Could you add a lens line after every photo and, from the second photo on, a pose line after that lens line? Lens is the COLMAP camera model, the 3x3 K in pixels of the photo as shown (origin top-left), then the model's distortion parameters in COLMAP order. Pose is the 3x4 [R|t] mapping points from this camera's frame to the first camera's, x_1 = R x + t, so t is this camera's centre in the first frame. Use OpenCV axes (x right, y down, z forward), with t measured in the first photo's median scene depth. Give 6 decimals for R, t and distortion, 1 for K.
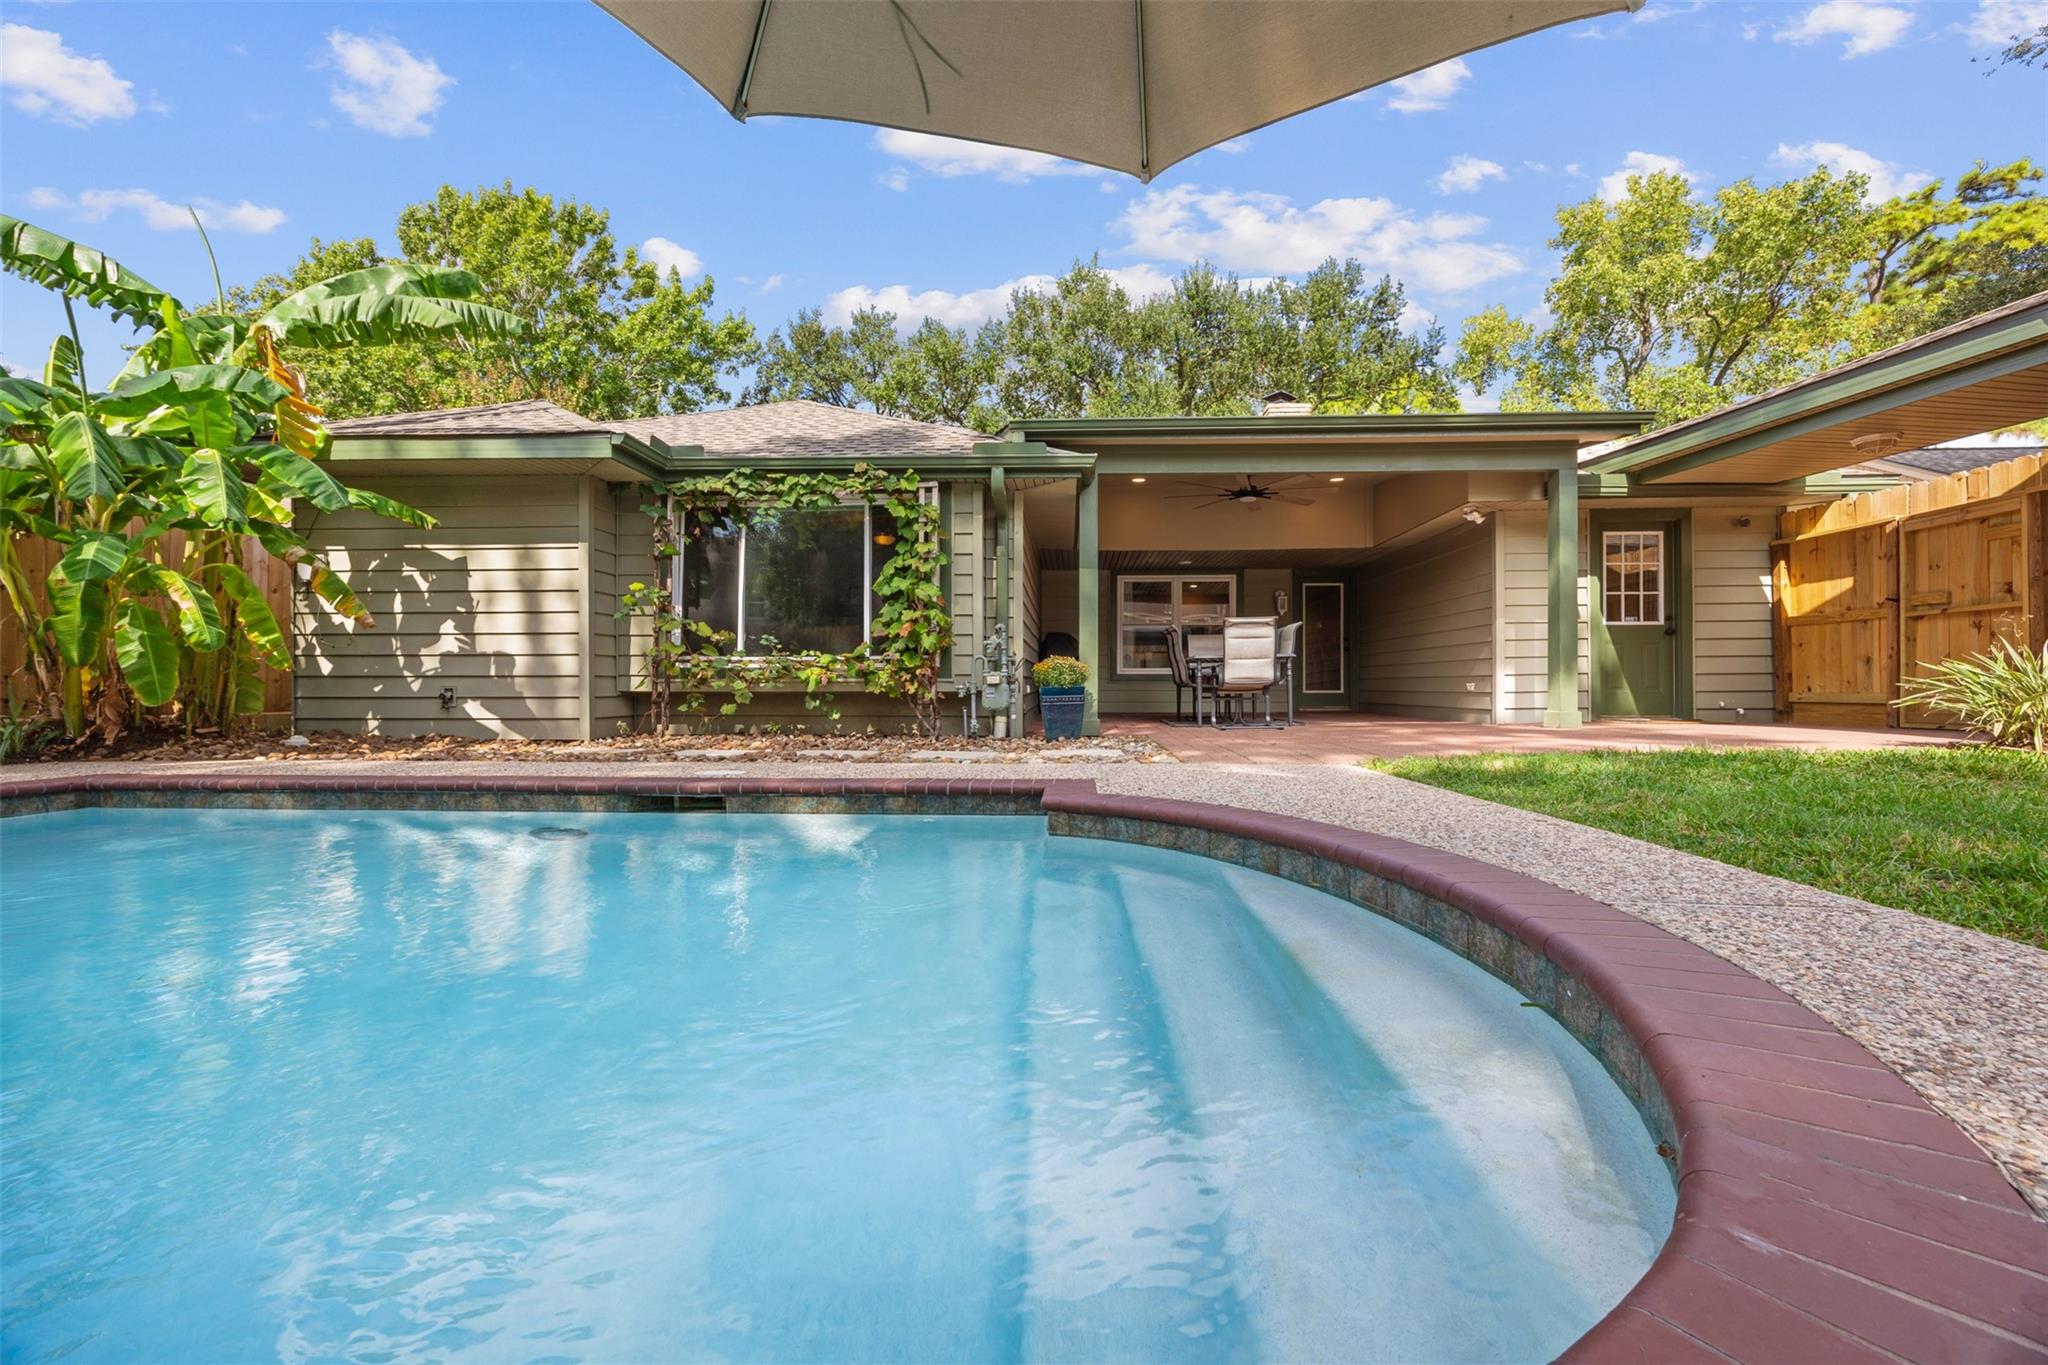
lens RADIAL K [[783.0, 0, 1042.6], [0, 783.0, 680.2], [0, 0, 1]] dist [-0.003378, -0.000254]
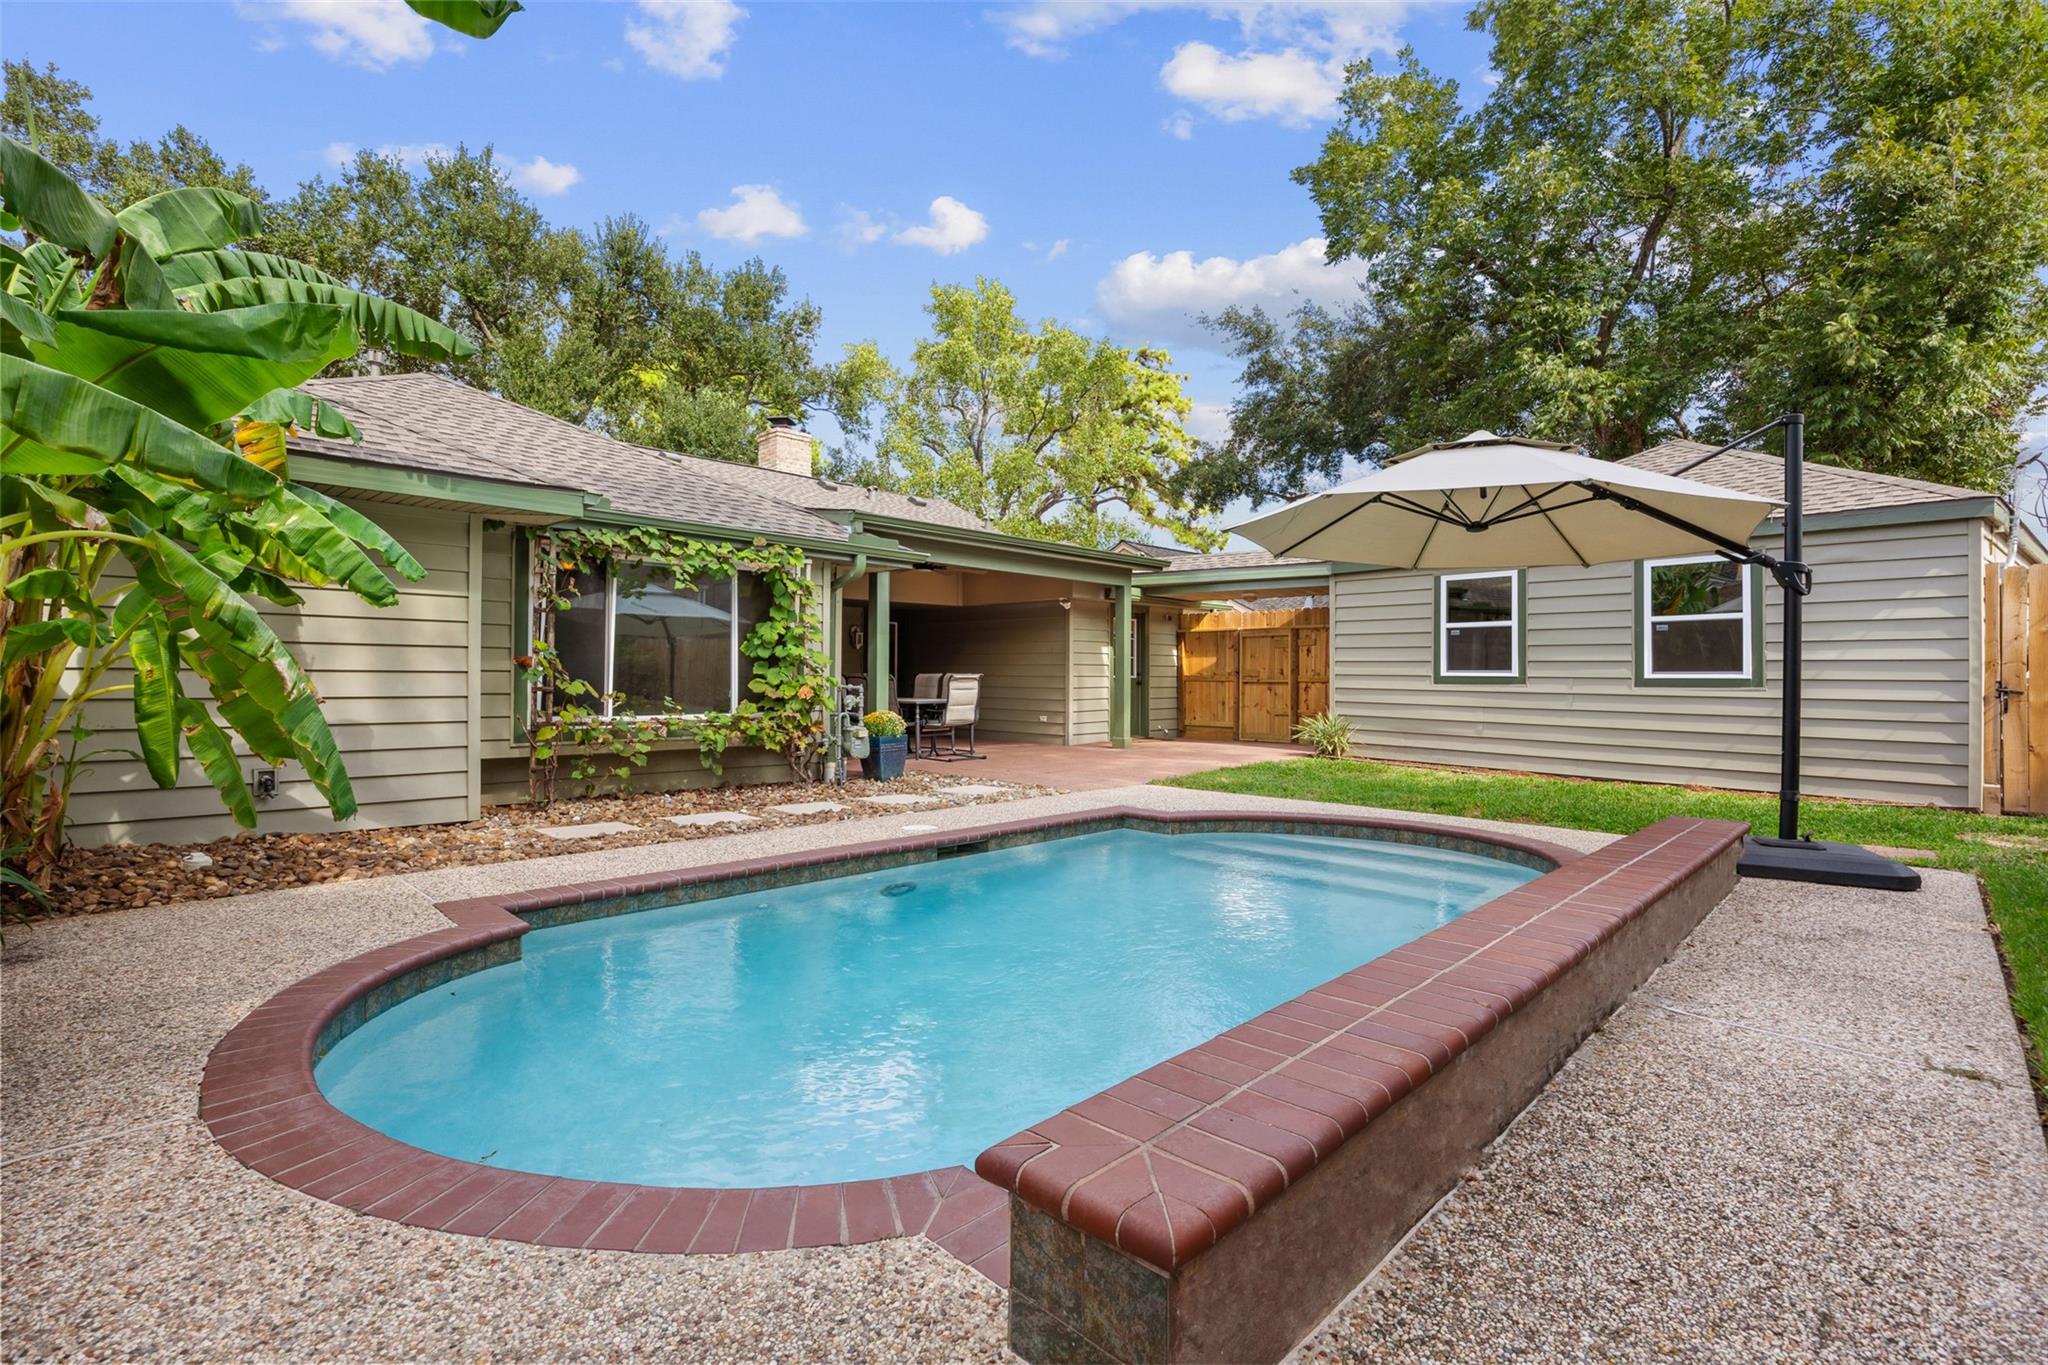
lens RADIAL K [[947.5, 0, 1024.0], [0, 947.5, 682.5], [0, 0, 1]] dist [0.000235, 0.000060]
pose [[0.667245, 0.001242, 0.744837, -0.859345], [-0.014818, 0.999823, 0.011608, -0.086787], [-0.744691, -0.018782, 0.667145, -0.134414]]
